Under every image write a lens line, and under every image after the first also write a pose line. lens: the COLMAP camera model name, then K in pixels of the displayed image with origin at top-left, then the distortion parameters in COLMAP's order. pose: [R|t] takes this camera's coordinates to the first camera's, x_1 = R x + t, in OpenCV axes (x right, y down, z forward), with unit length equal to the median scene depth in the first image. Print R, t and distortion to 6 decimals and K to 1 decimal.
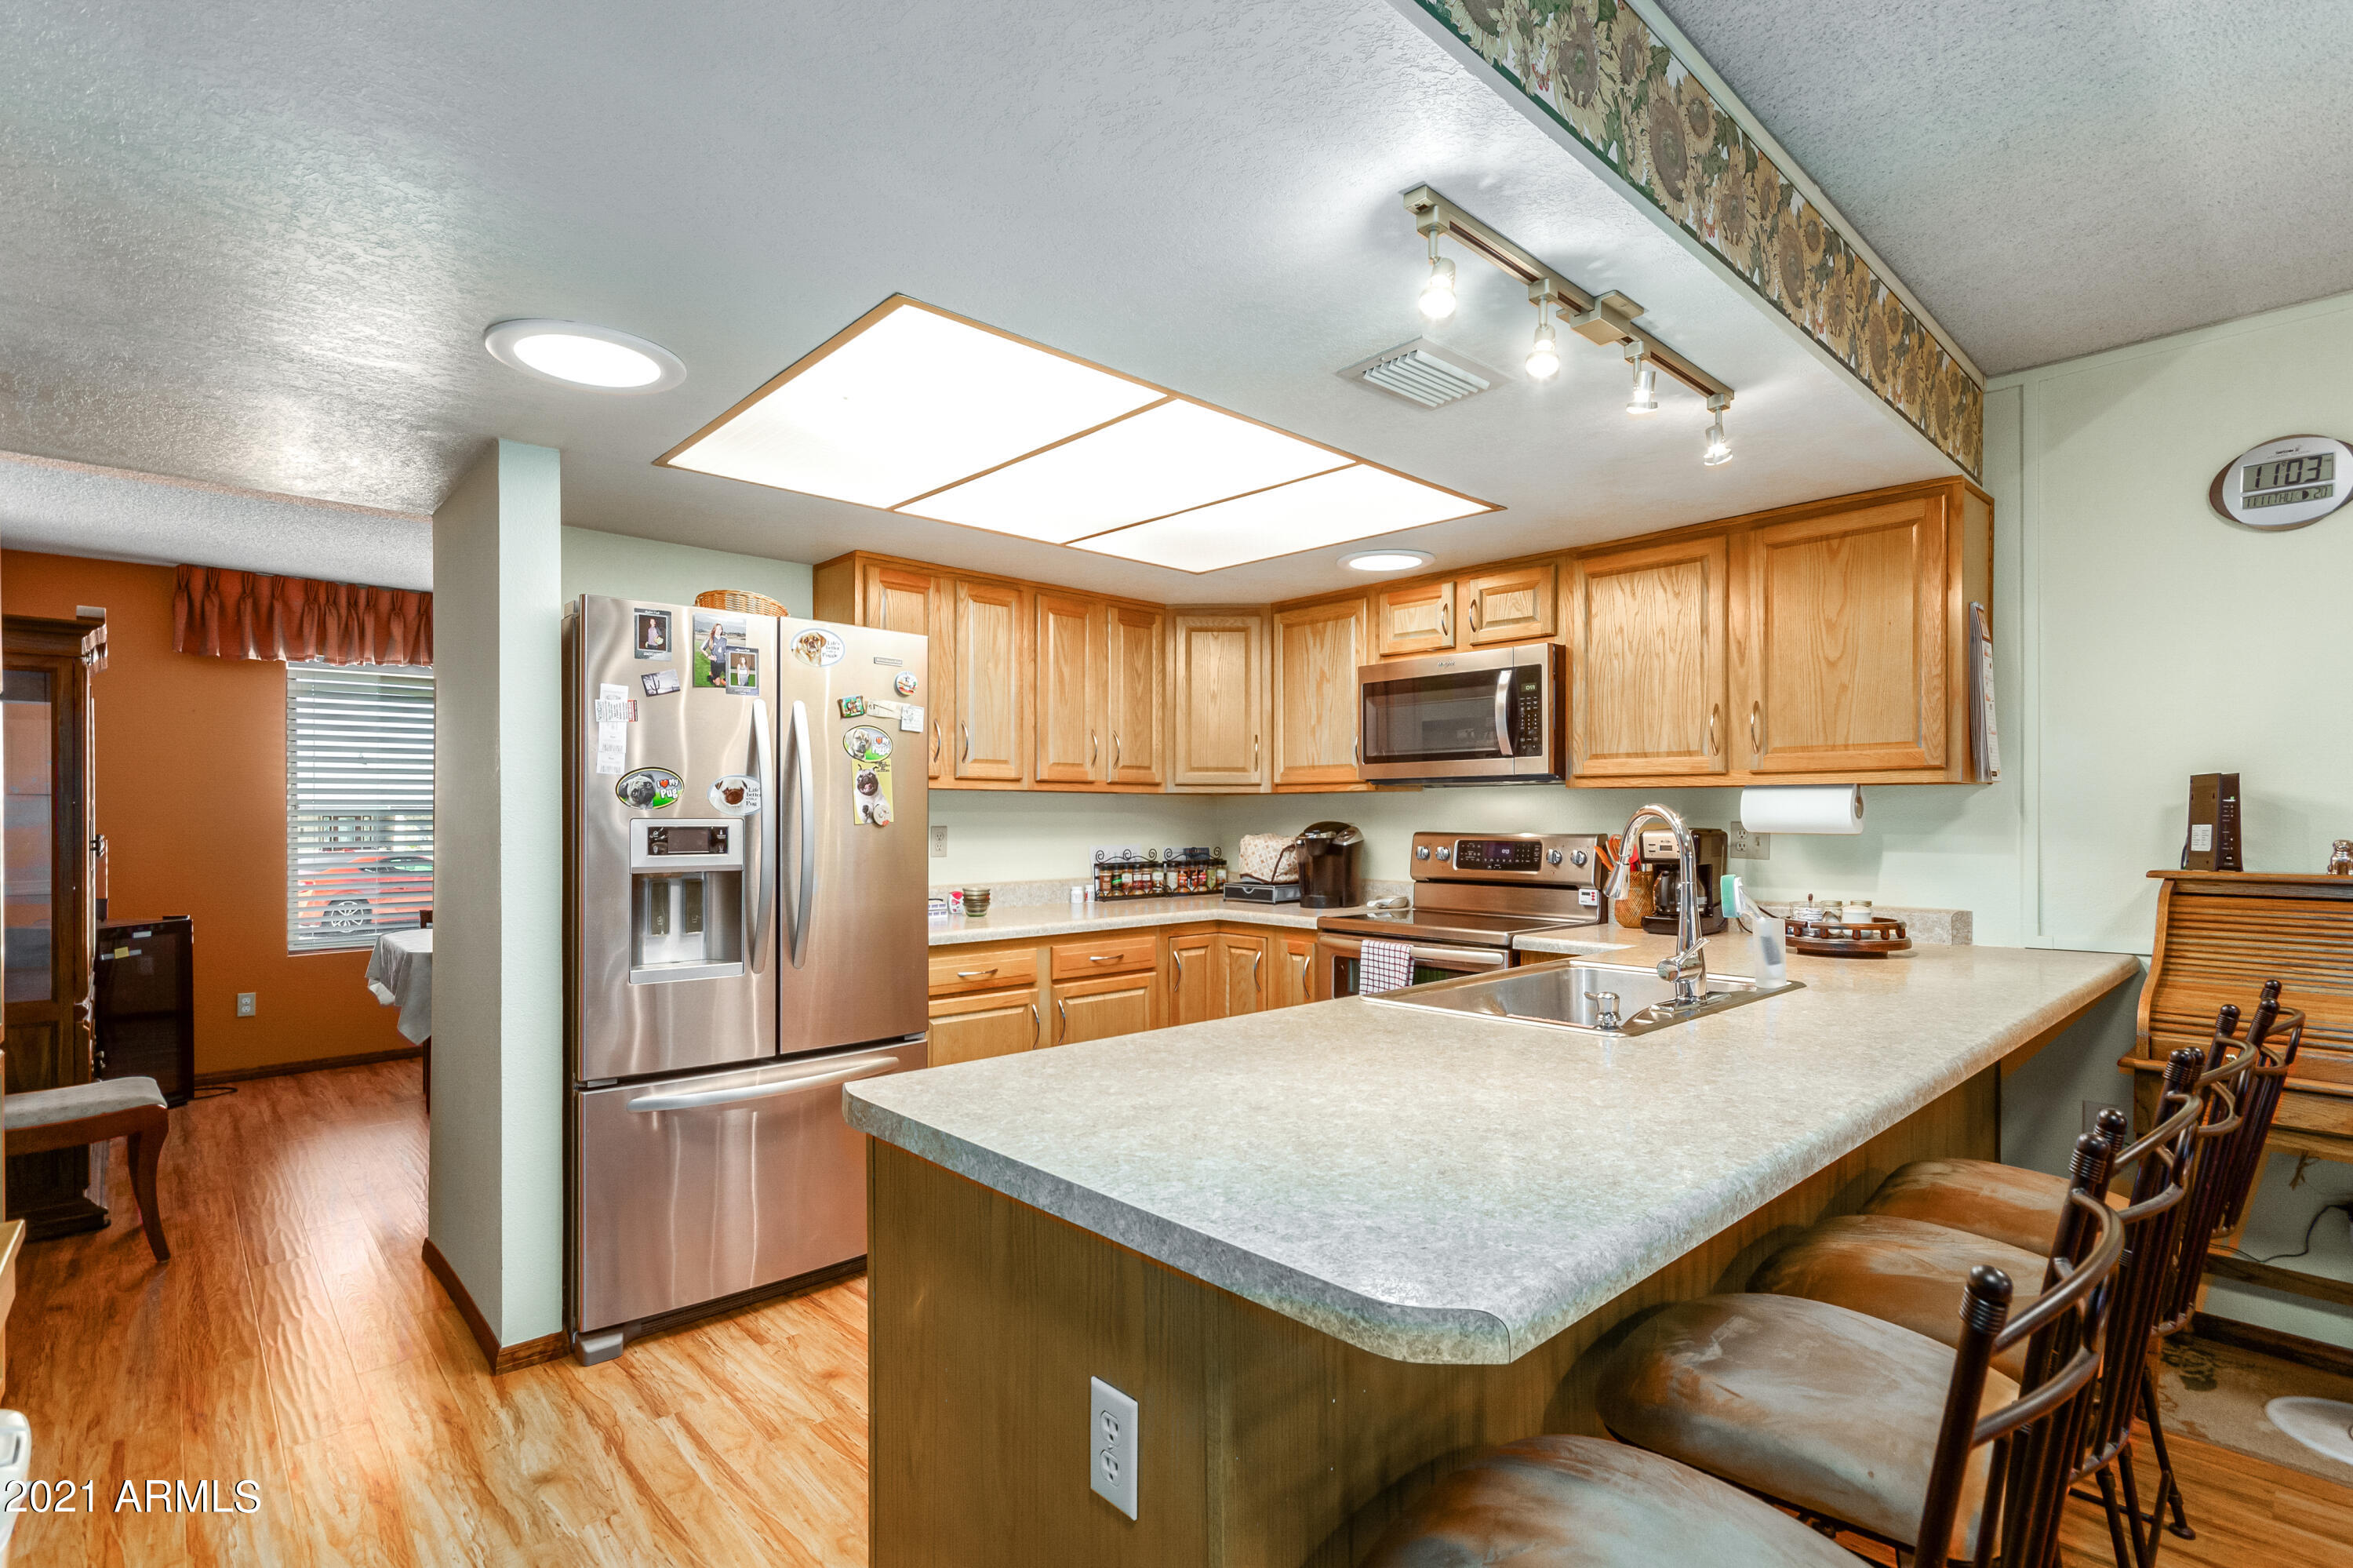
lens RADIAL K [[1083.9, 0, 1177.6], [0, 1083.9, 808.1], [0, 0, 1]] dist [0.010092, 0.000144]
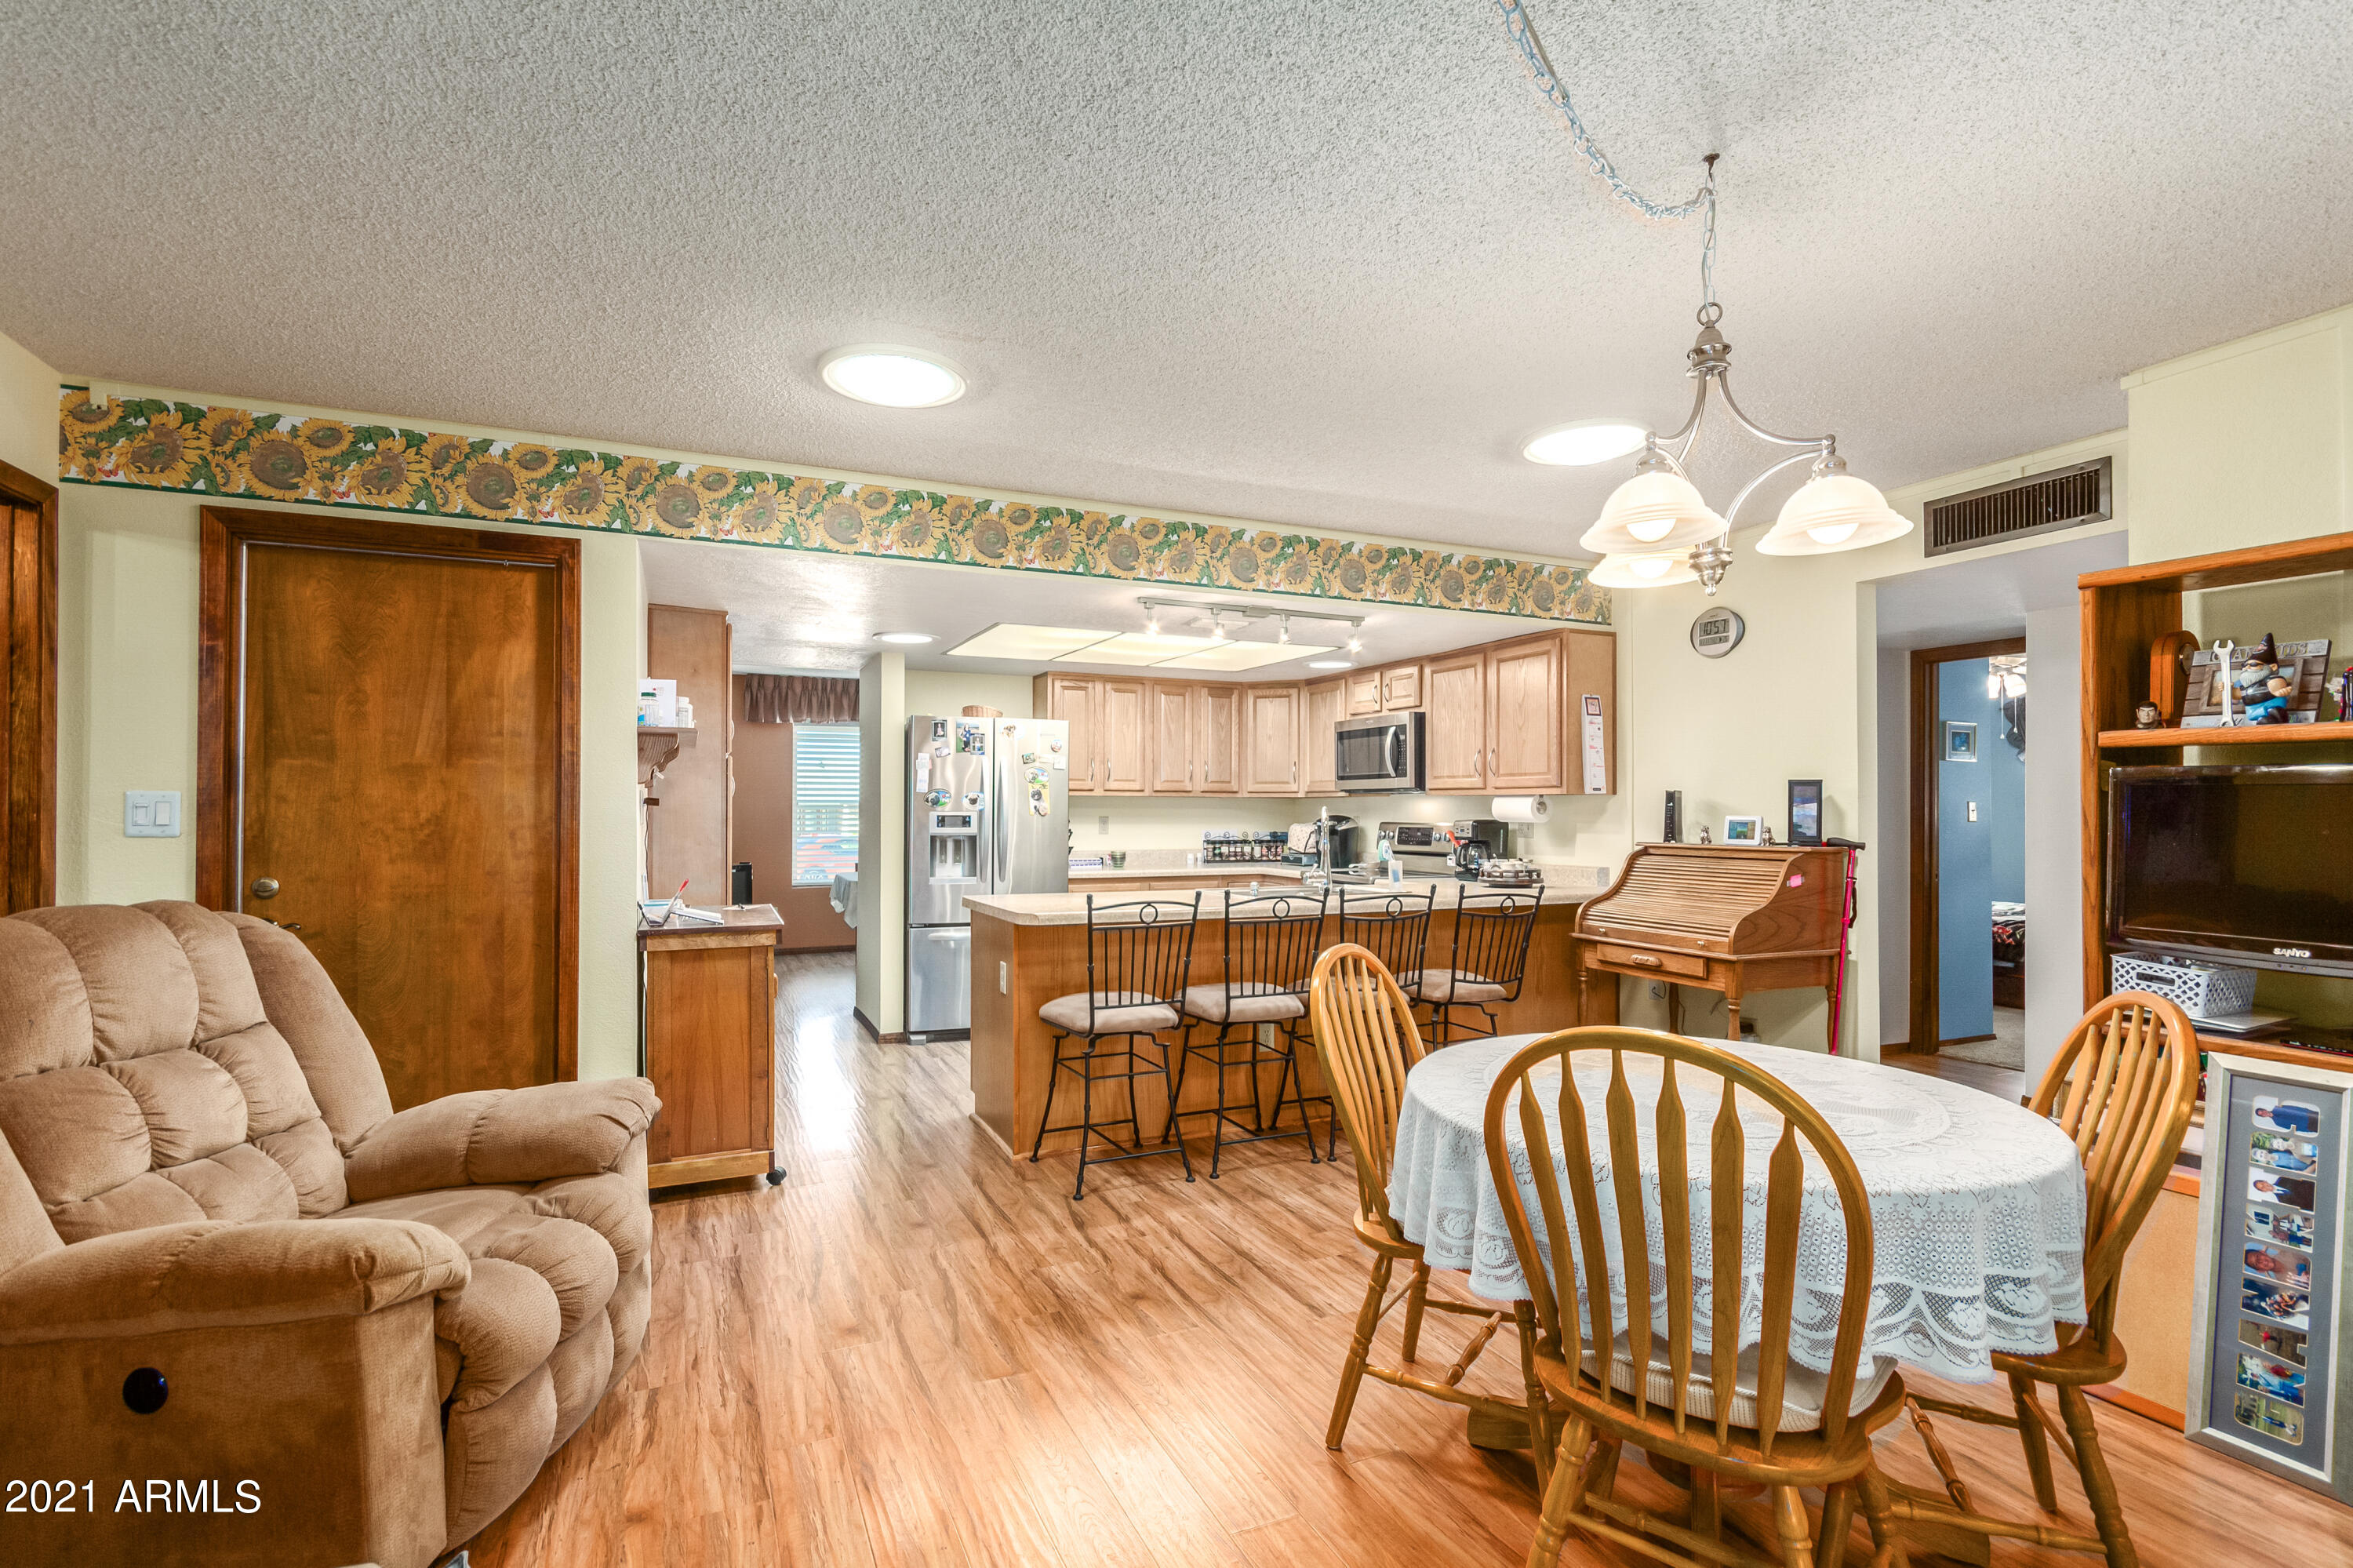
lens RADIAL K [[1102.5, 0, 1176.5], [0, 1102.5, 784.0], [0, 0, 1]] dist [-0.001268, -0.000174]
pose [[0.946248, -0.004373, -0.323414, 0.489582], [-0.001313, 0.999848, -0.017360, -0.005565], [0.323441, 0.016851, 0.946098, -0.682608]]
